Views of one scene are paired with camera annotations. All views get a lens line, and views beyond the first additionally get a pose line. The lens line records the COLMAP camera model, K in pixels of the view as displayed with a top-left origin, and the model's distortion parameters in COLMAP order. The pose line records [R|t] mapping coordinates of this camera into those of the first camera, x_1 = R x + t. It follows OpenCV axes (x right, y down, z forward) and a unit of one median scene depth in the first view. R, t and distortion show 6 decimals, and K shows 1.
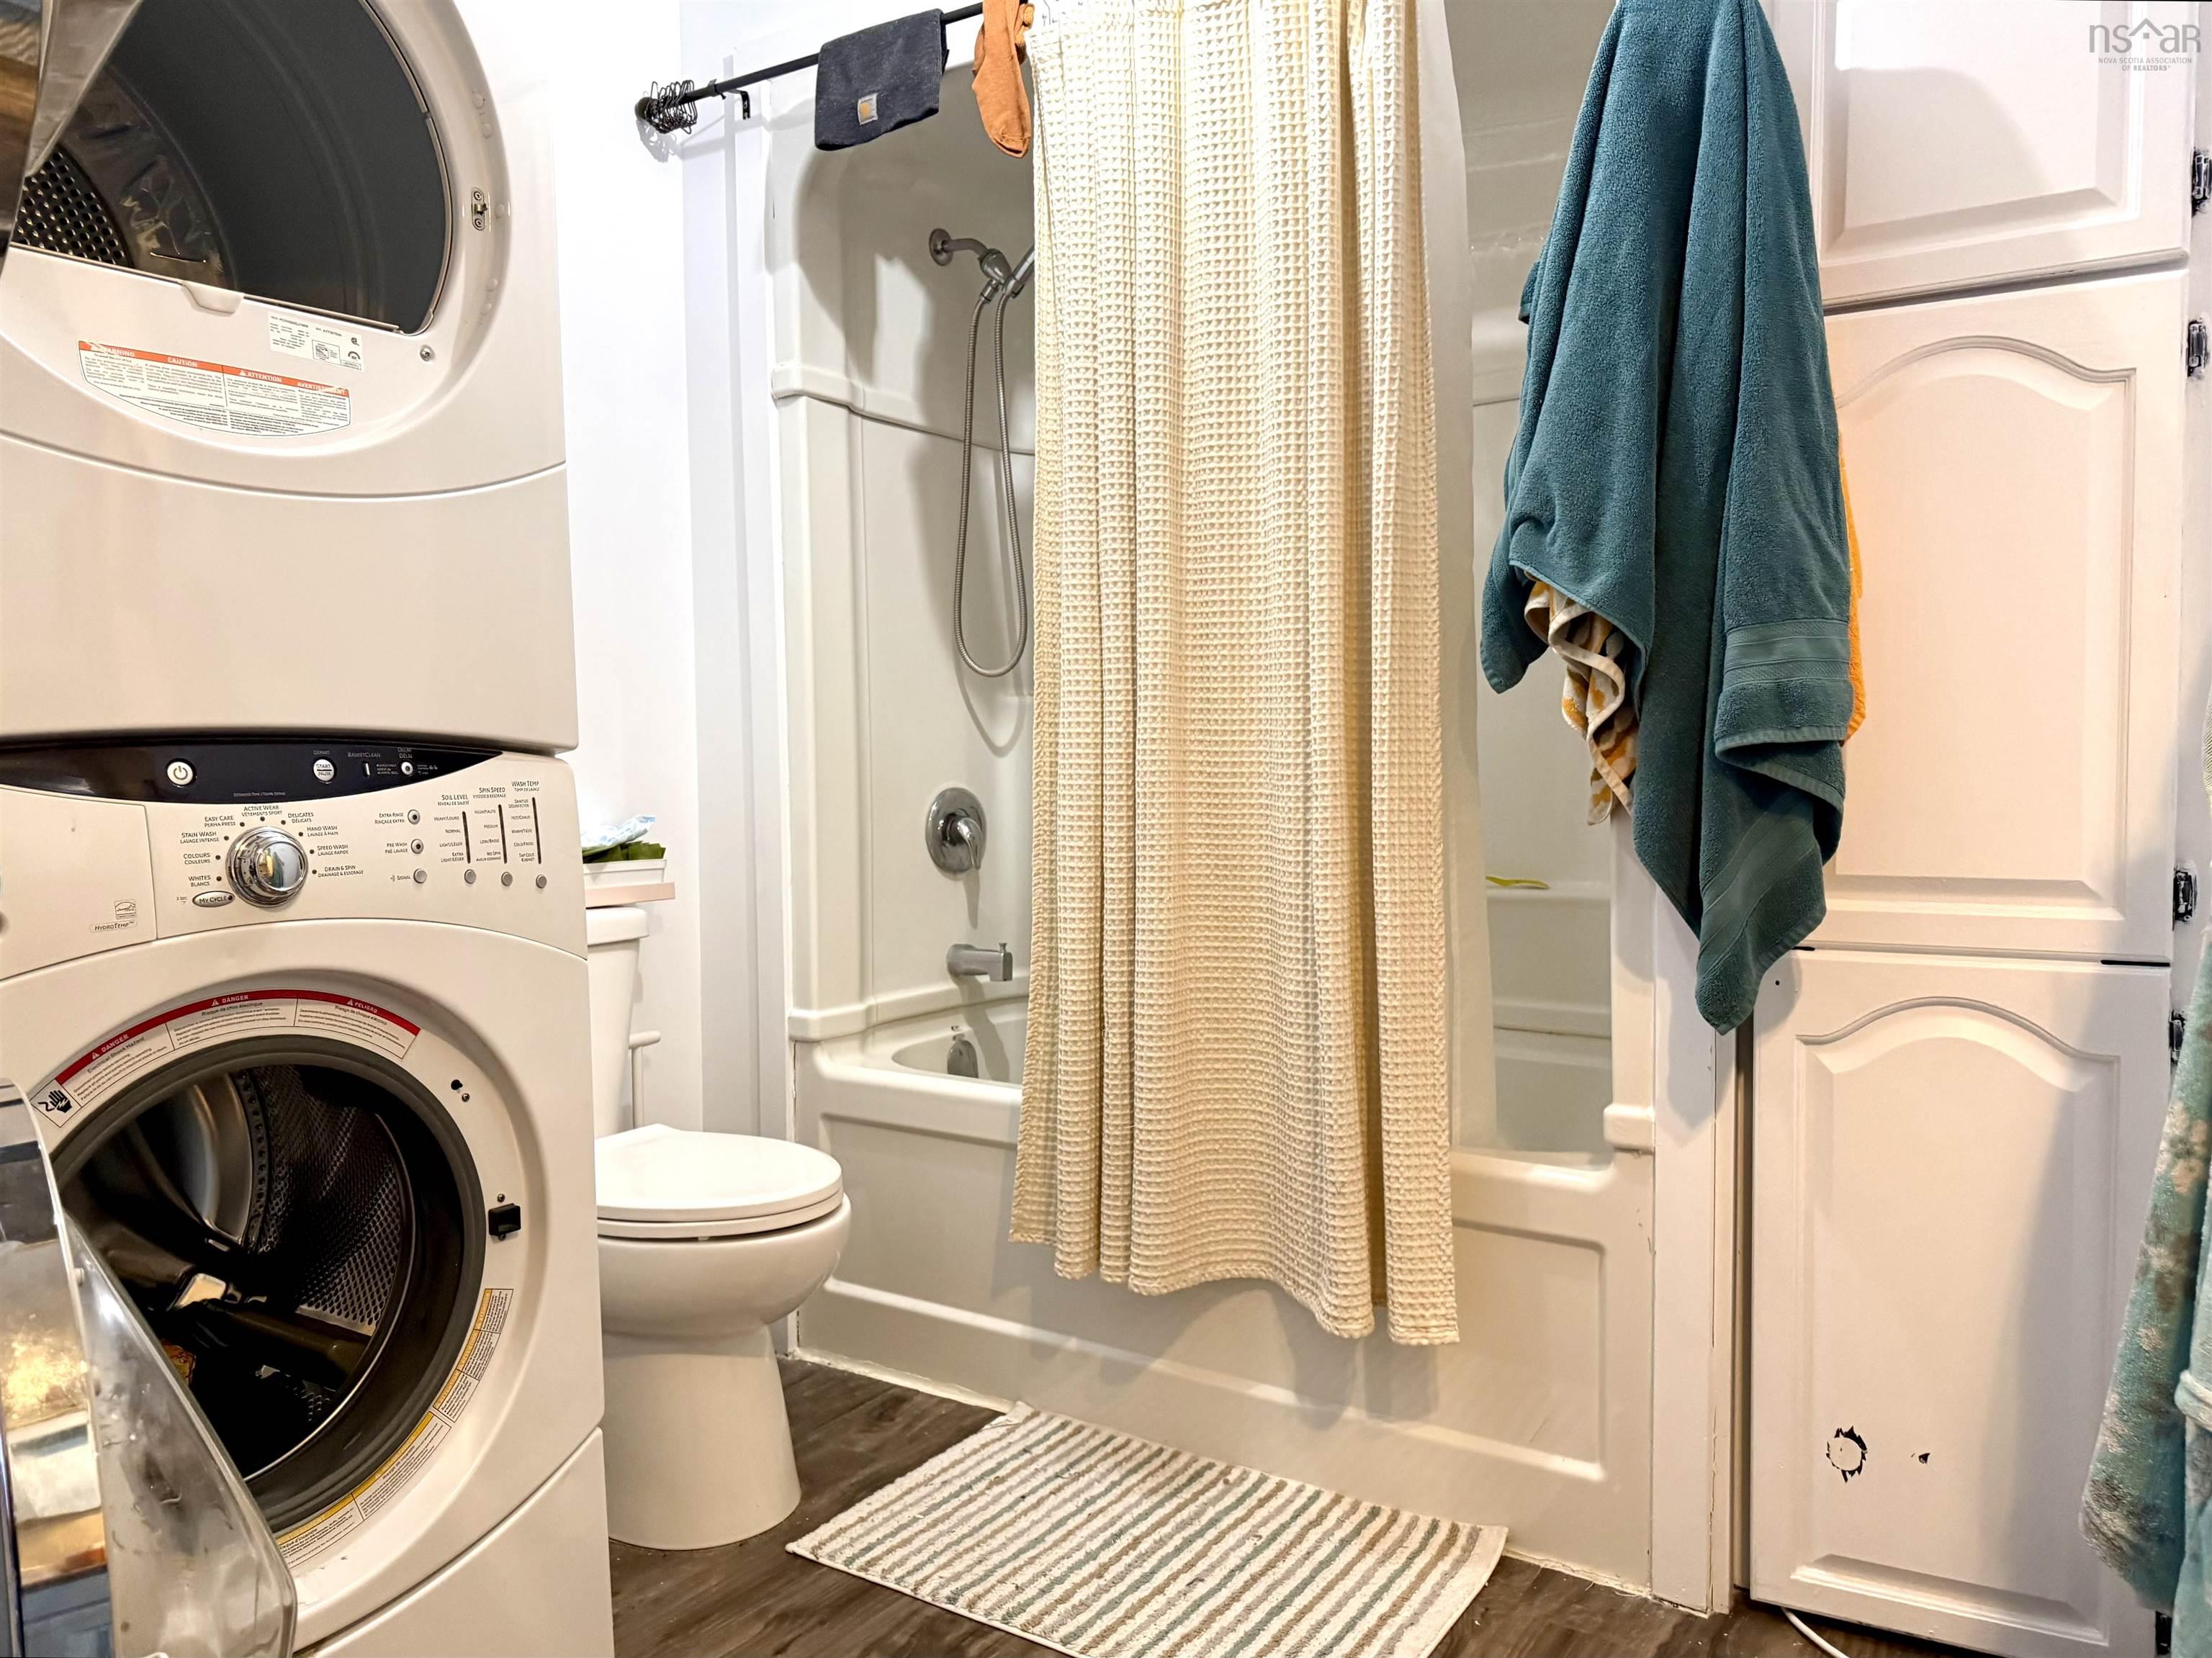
lens RADIAL K [[1544.5, 0, 1111.5], [0, 1544.5, 830.6], [0, 0, 1]] dist [0.079531, -0.106758]
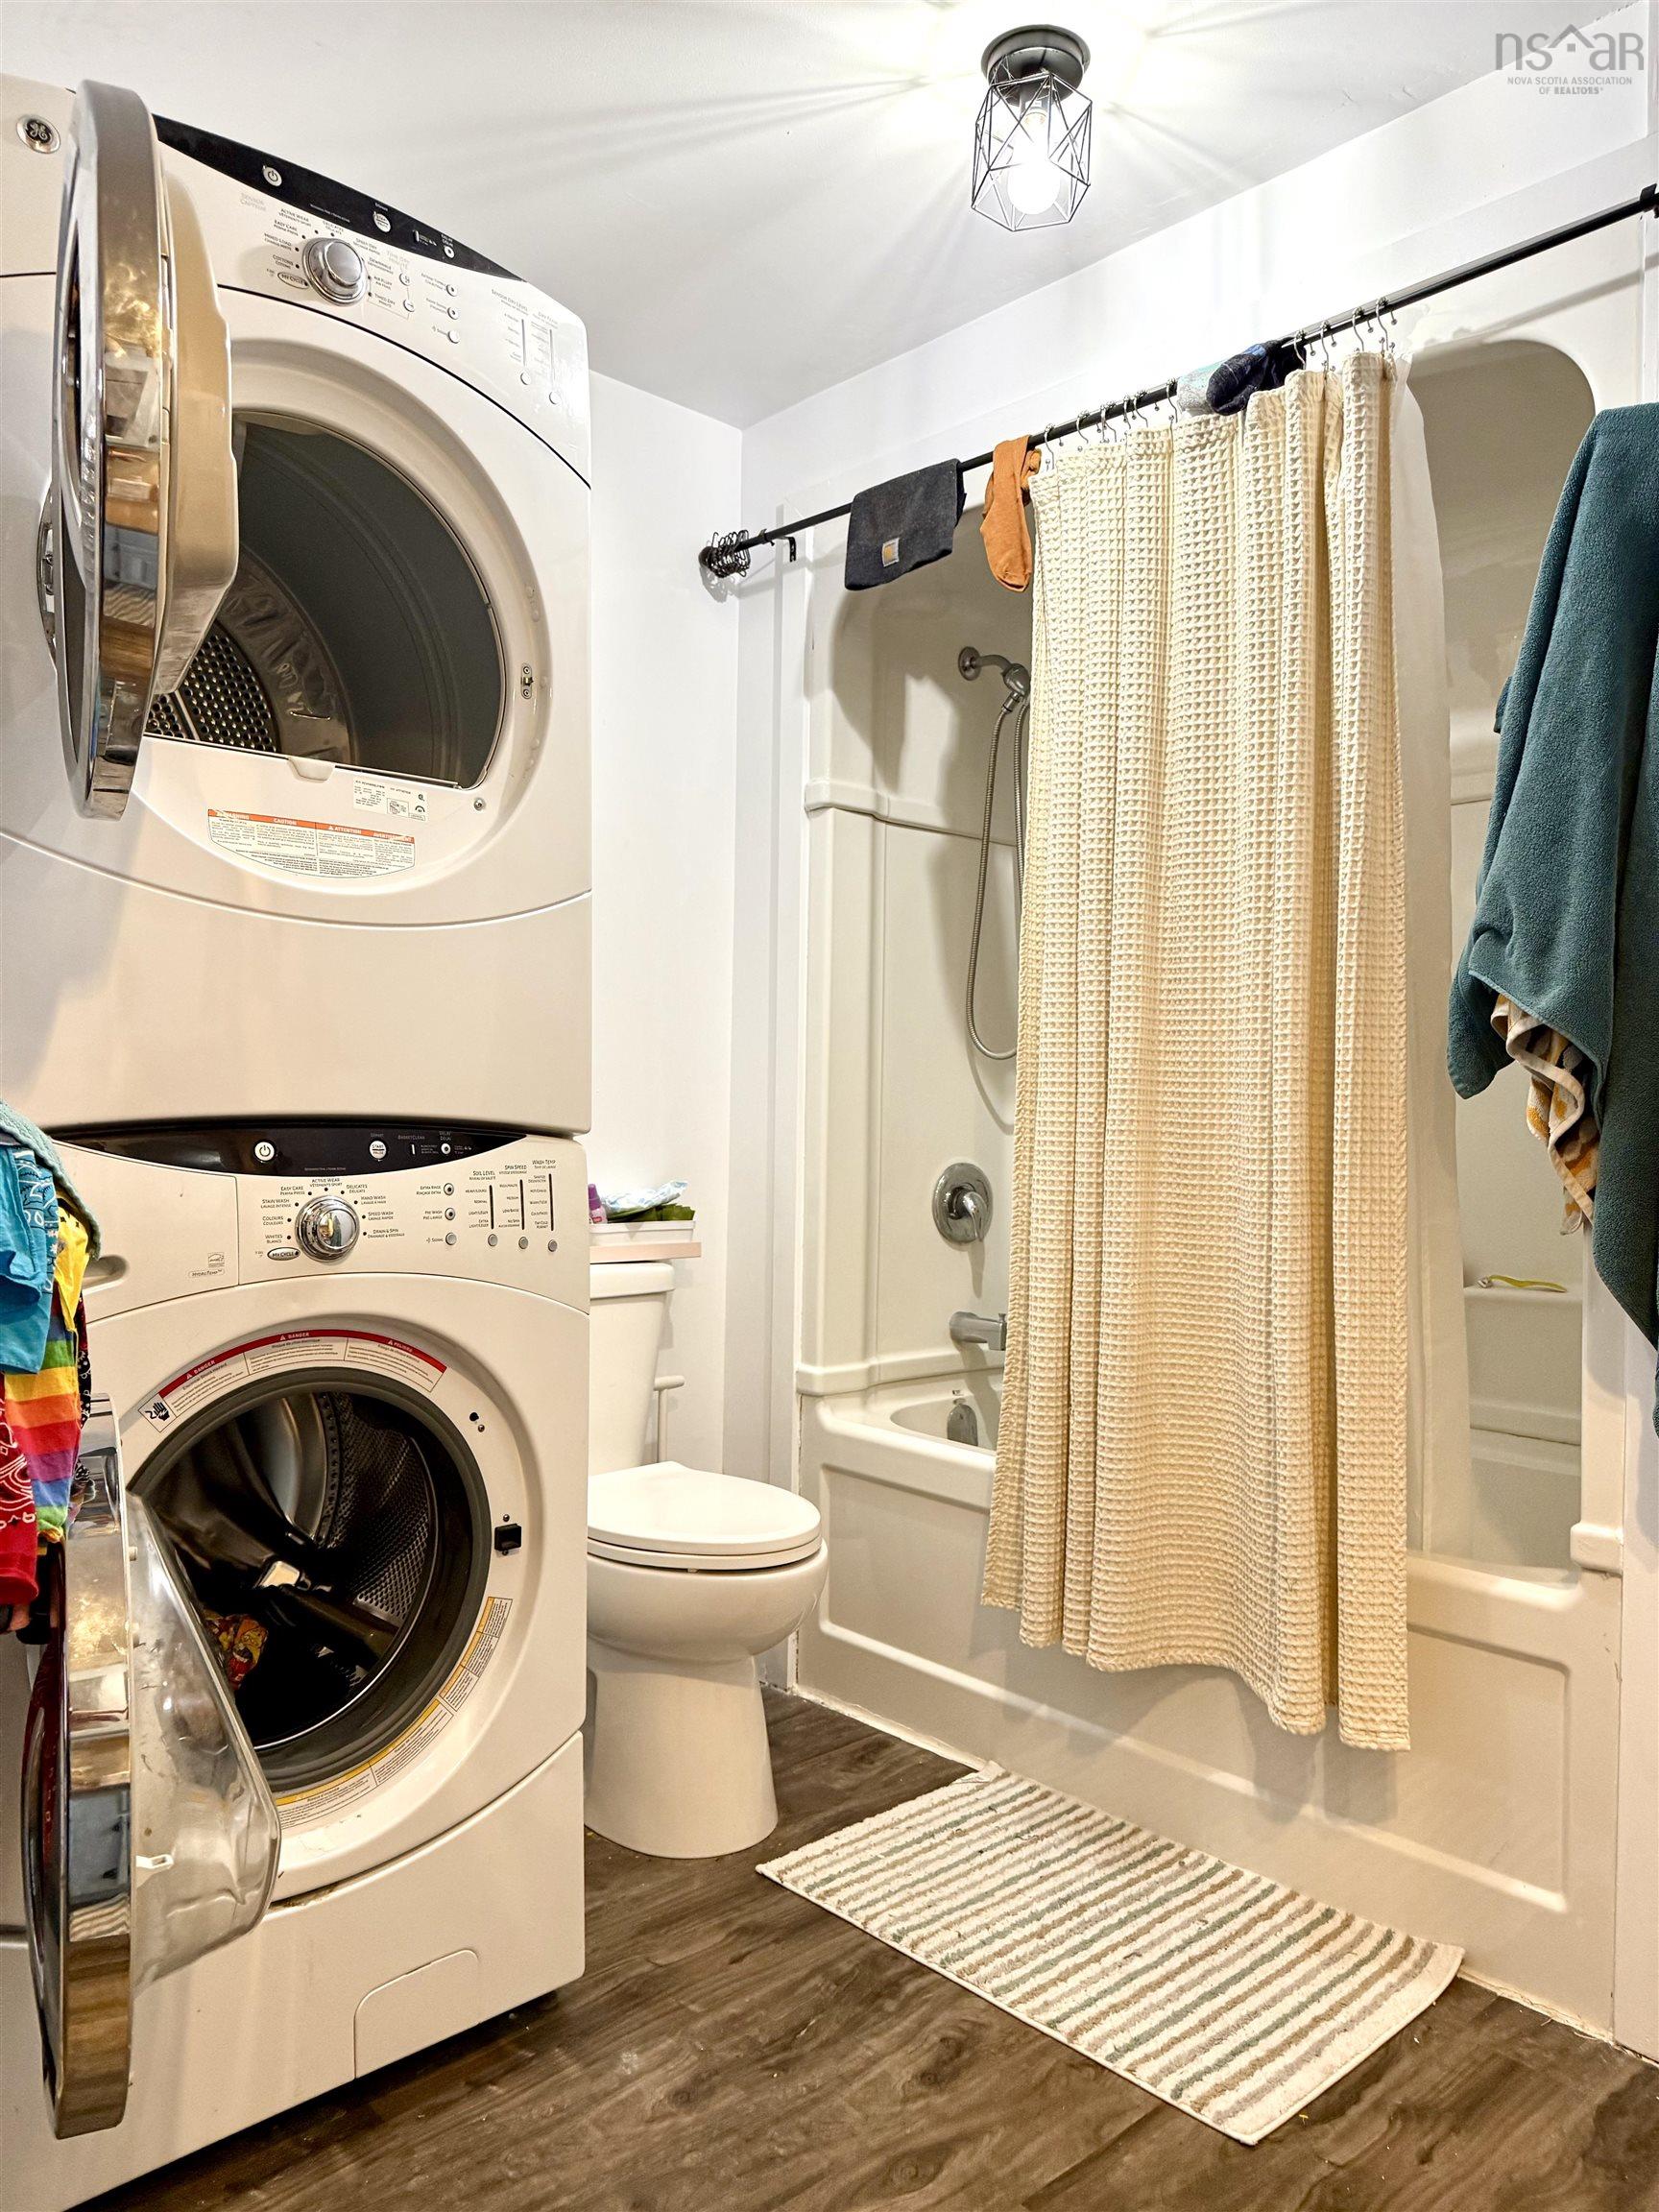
lens RADIAL K [[1541.2, 0, 860.1], [0, 1541.2, 1114.6], [0, 0, 1]] dist [0.073687, -0.082844]
pose [[0.974823, 0.027749, -0.221247, 0.088681], [-0.037772, 0.998437, -0.041198, -0.020910], [0.219758, 0.048518, 0.974347, -0.063887]]
